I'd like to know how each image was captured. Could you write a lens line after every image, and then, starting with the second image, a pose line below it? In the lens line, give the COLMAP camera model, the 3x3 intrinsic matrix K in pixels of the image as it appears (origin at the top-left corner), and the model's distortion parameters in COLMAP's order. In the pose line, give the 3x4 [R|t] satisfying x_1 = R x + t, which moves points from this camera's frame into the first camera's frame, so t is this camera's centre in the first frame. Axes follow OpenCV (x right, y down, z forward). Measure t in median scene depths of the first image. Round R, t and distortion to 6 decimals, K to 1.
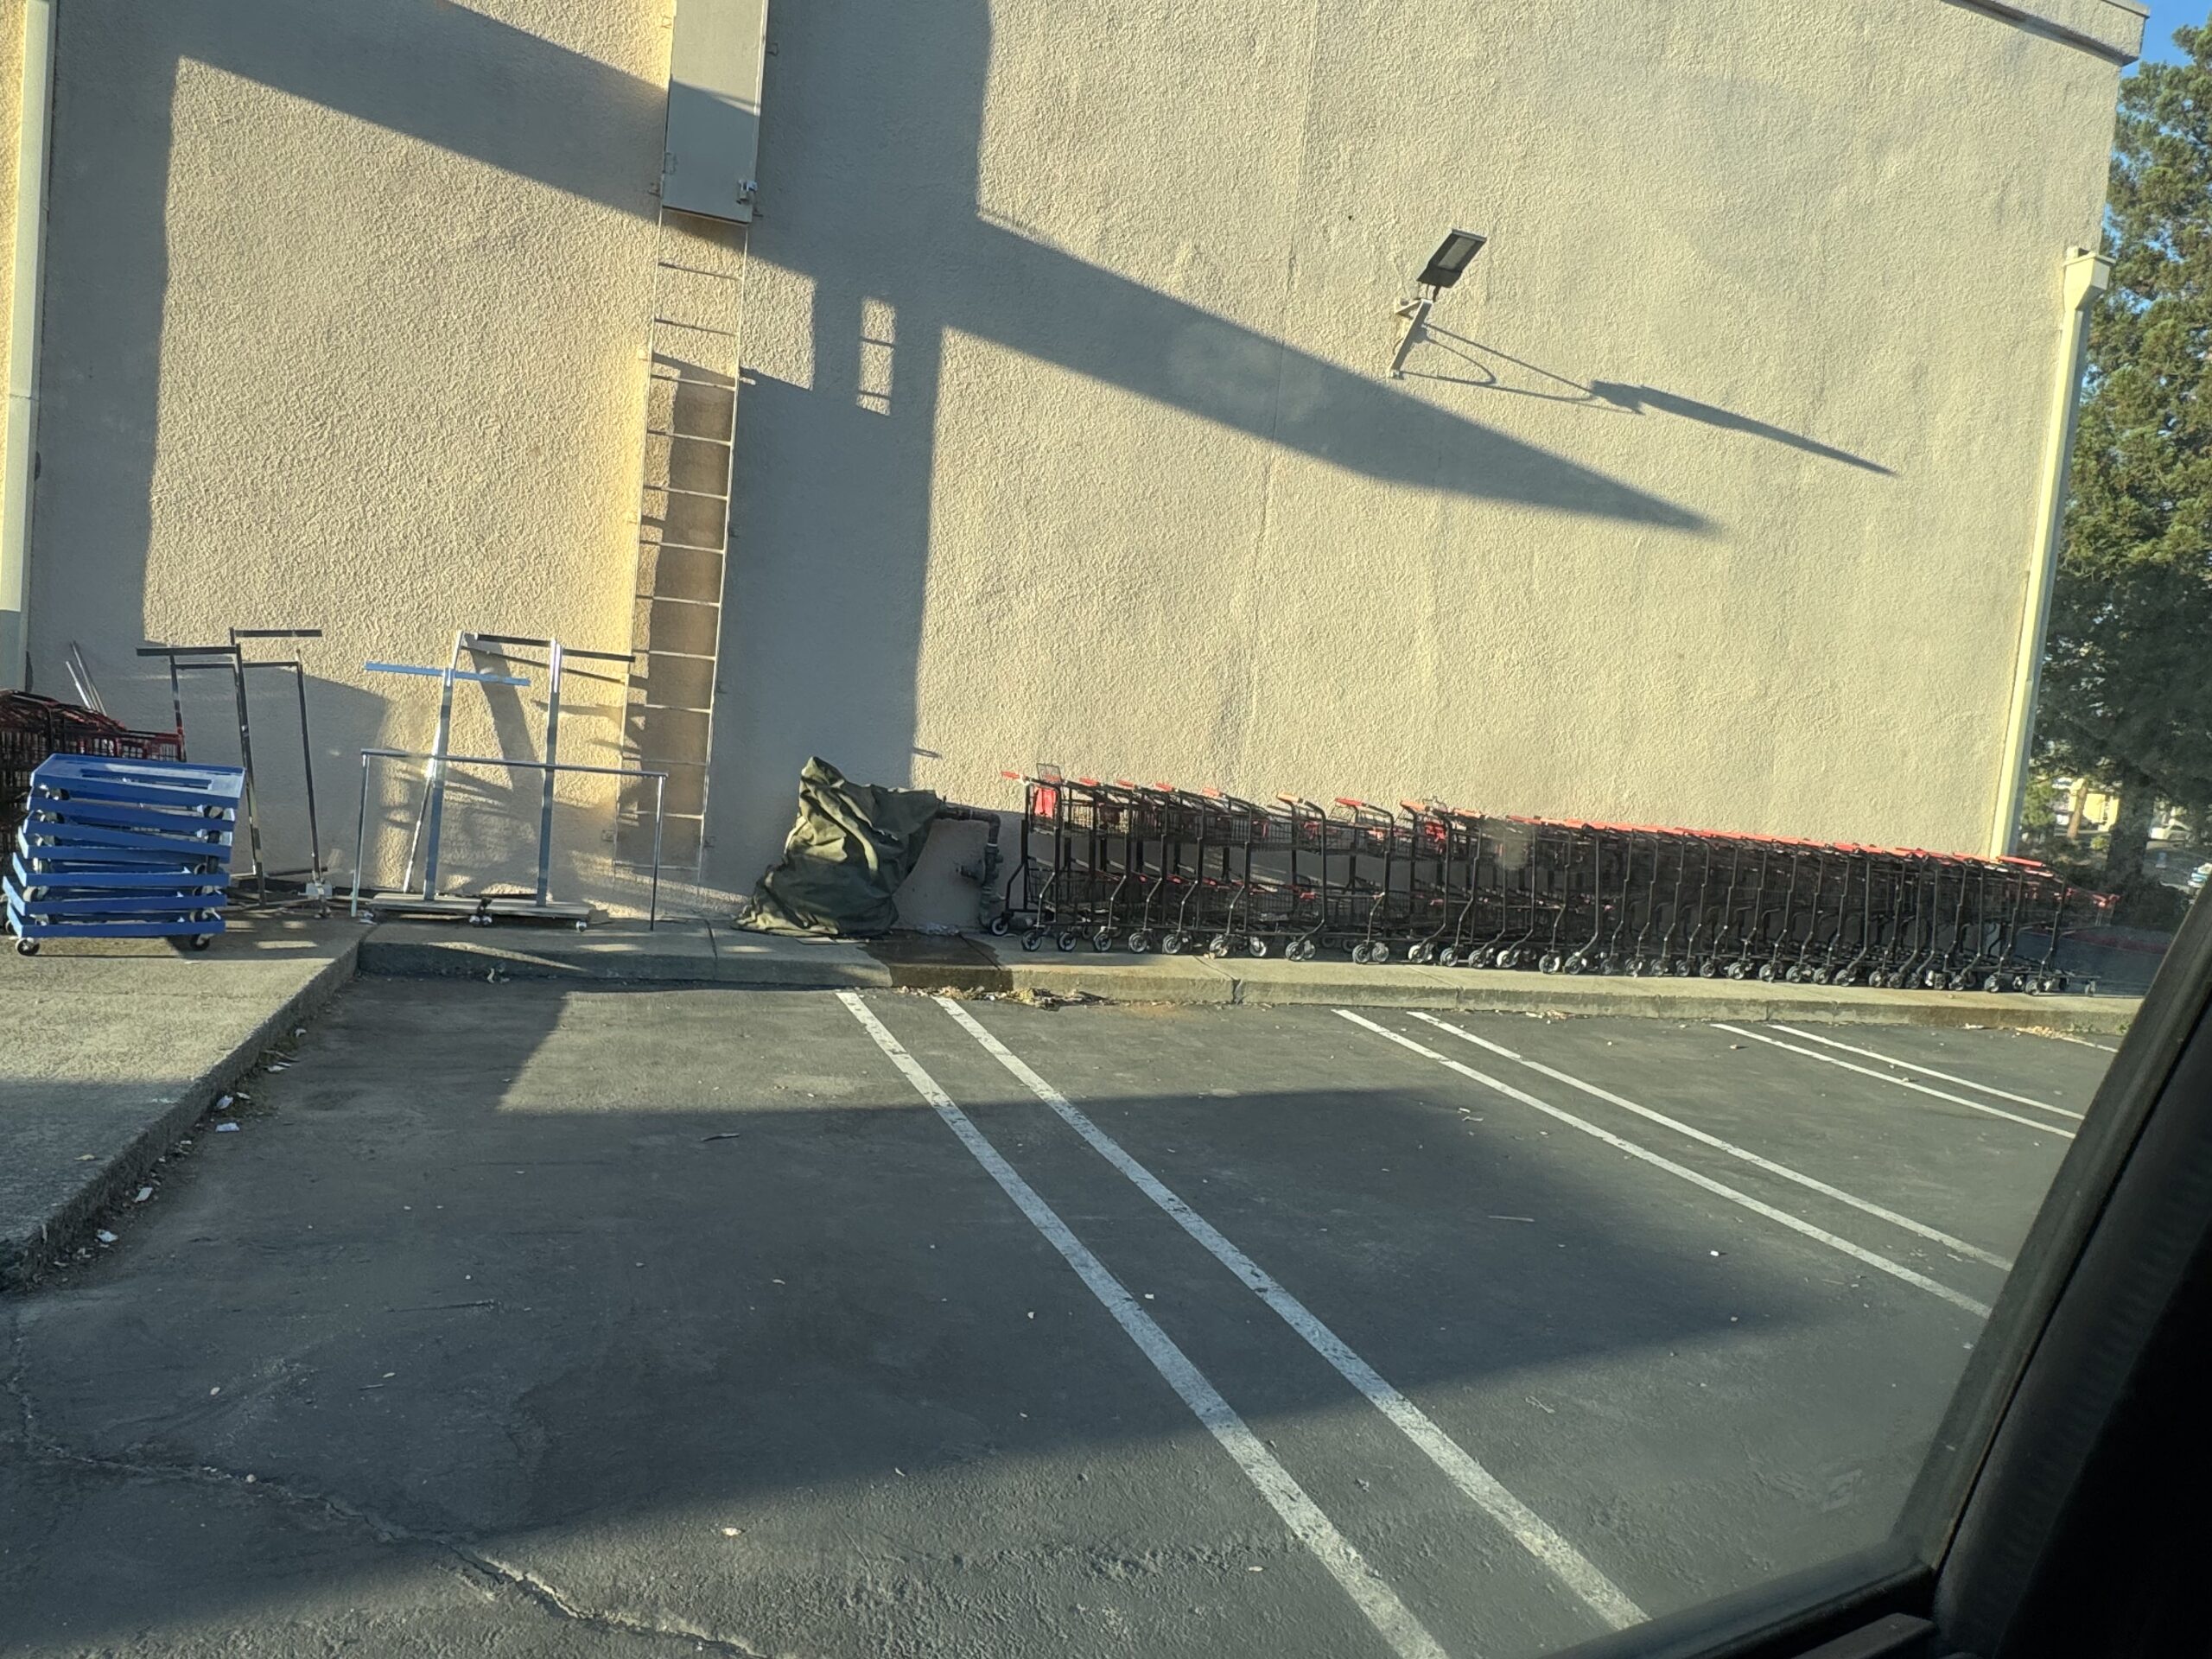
lens RADIAL K [[1357.0, 0, 1101.8], [0, 1357.0, 833.6], [0, 0, 1]] dist [-0.006712, 0.002628]
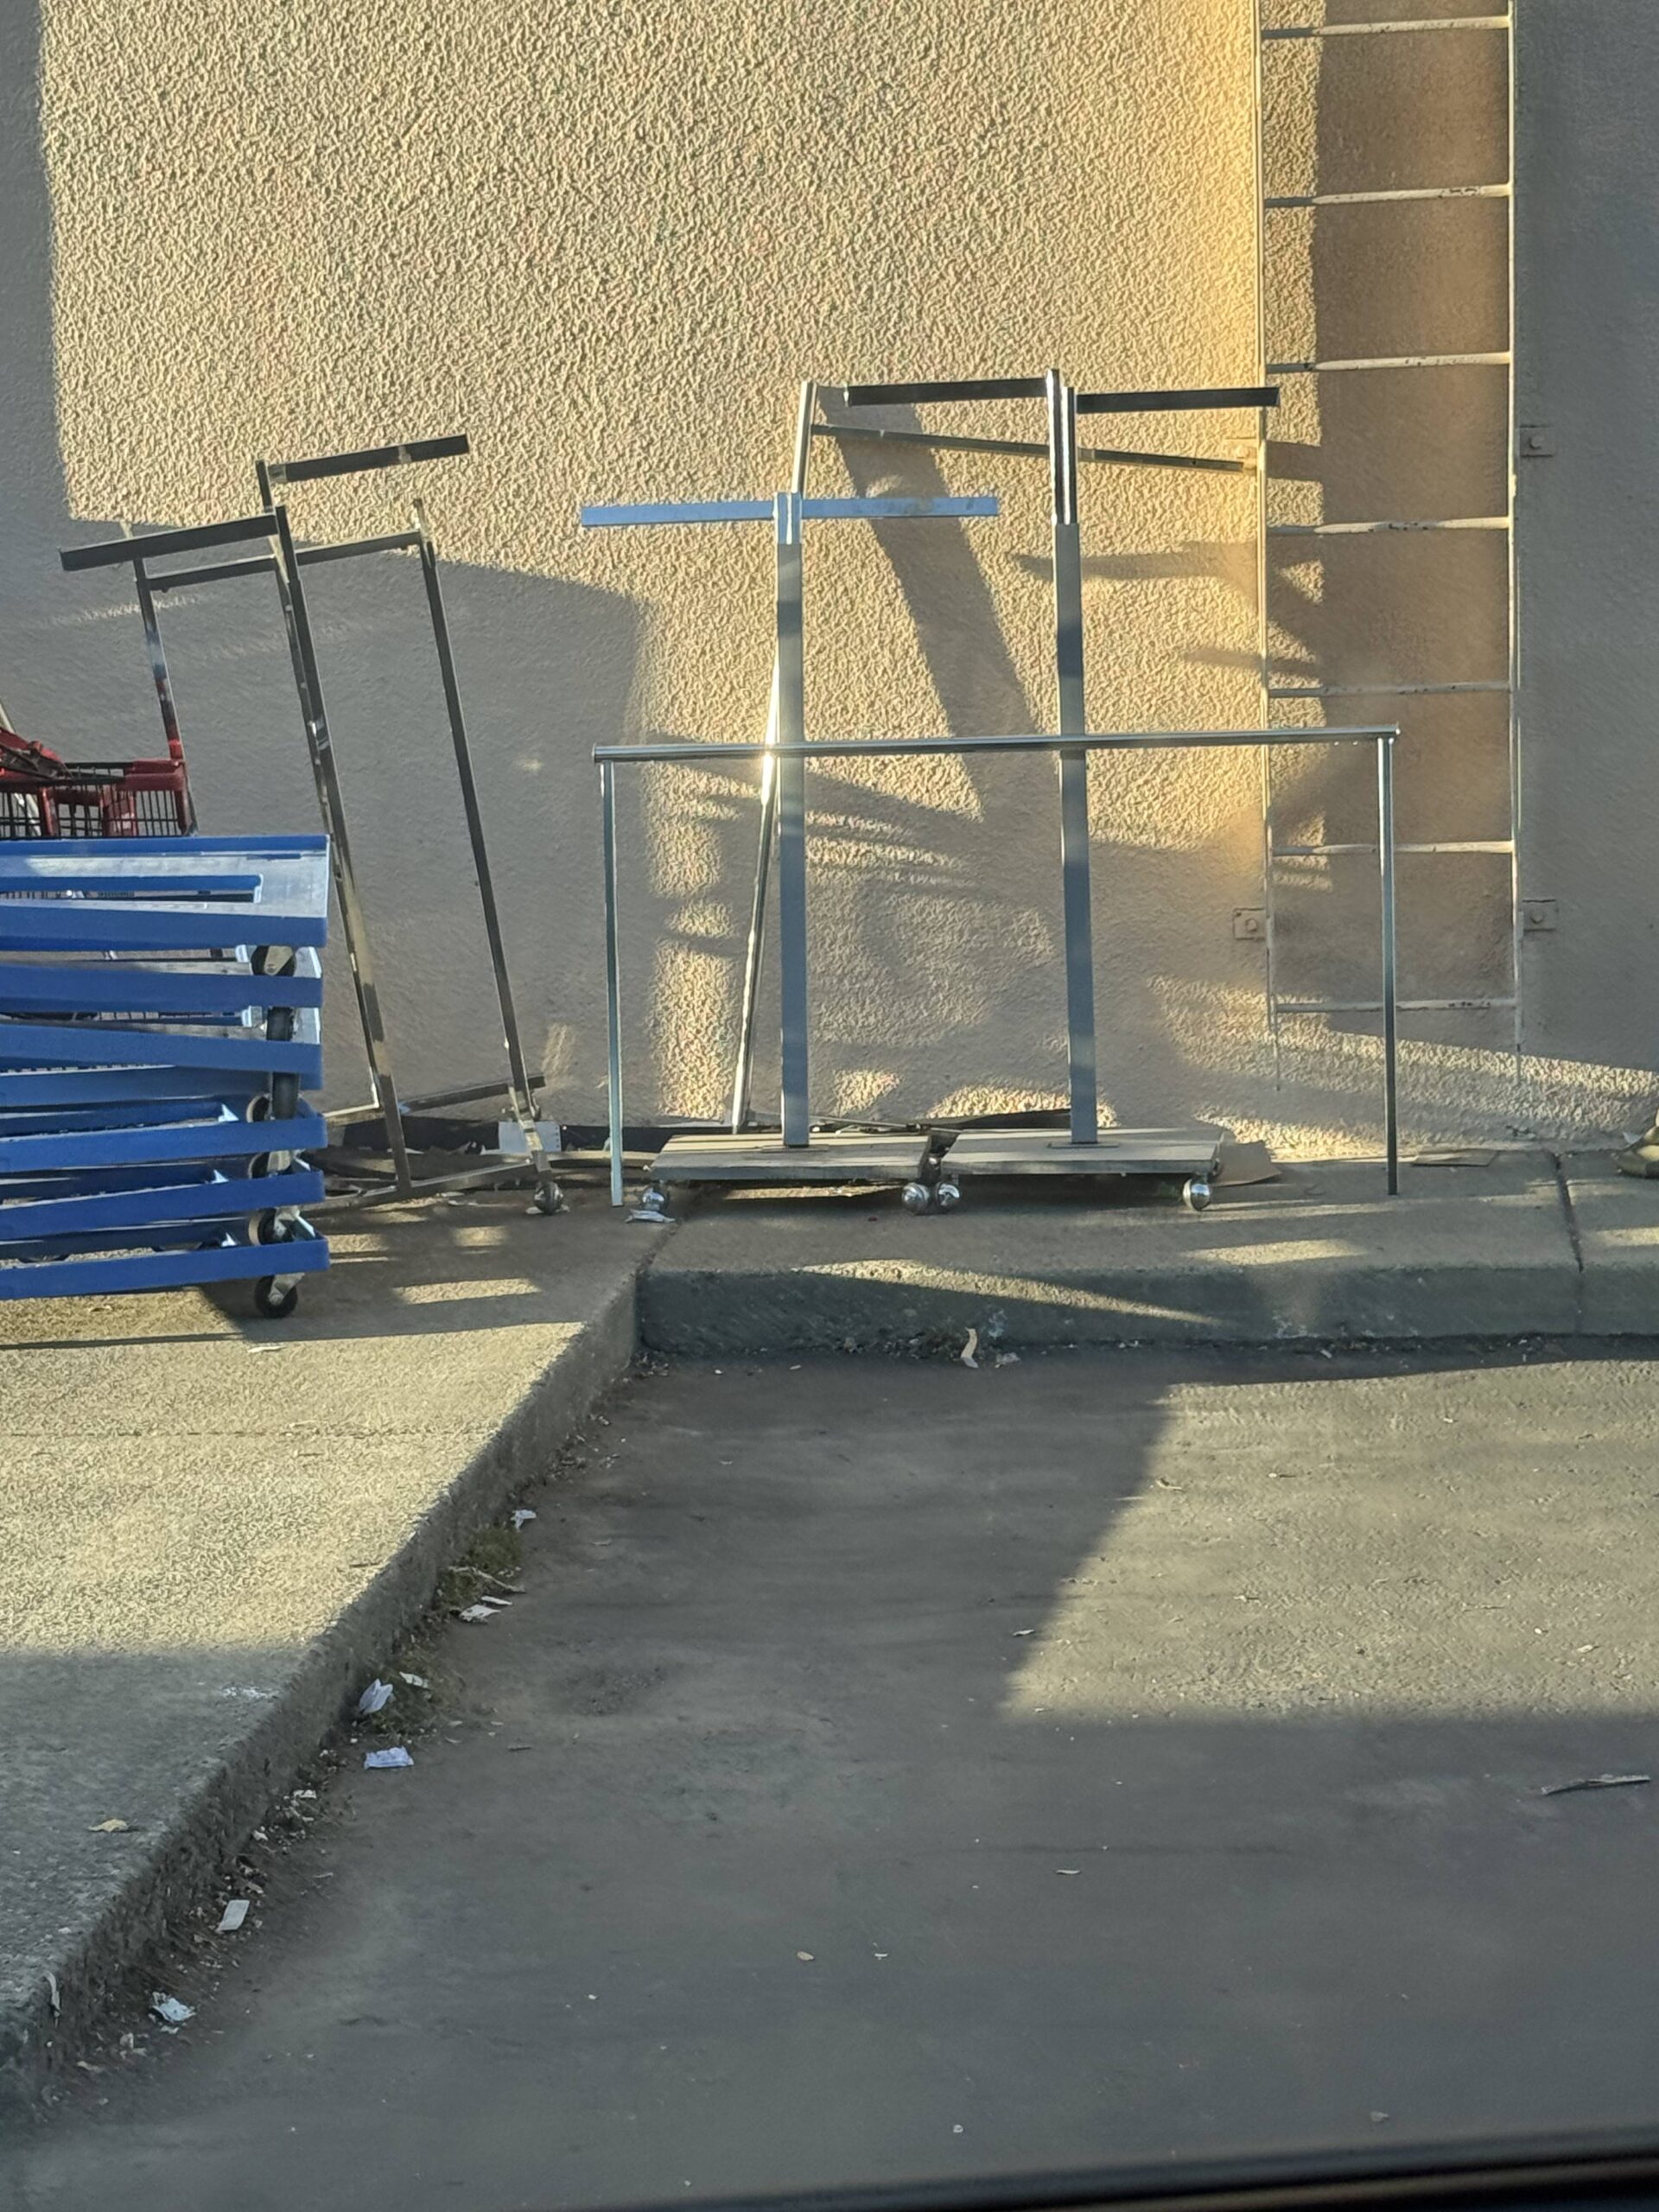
lens RADIAL K [[4810.6, 0, 829.5], [0, 4810.6, 1106.0], [0, 0, 1]] dist [0.091967, 0.305160]
pose [[0.893293, -0.064284, -0.444855, 0.087908], [0.093784, 0.994593, 0.044599, -0.019664], [0.439582, -0.081561, 0.894492, -0.151775]]
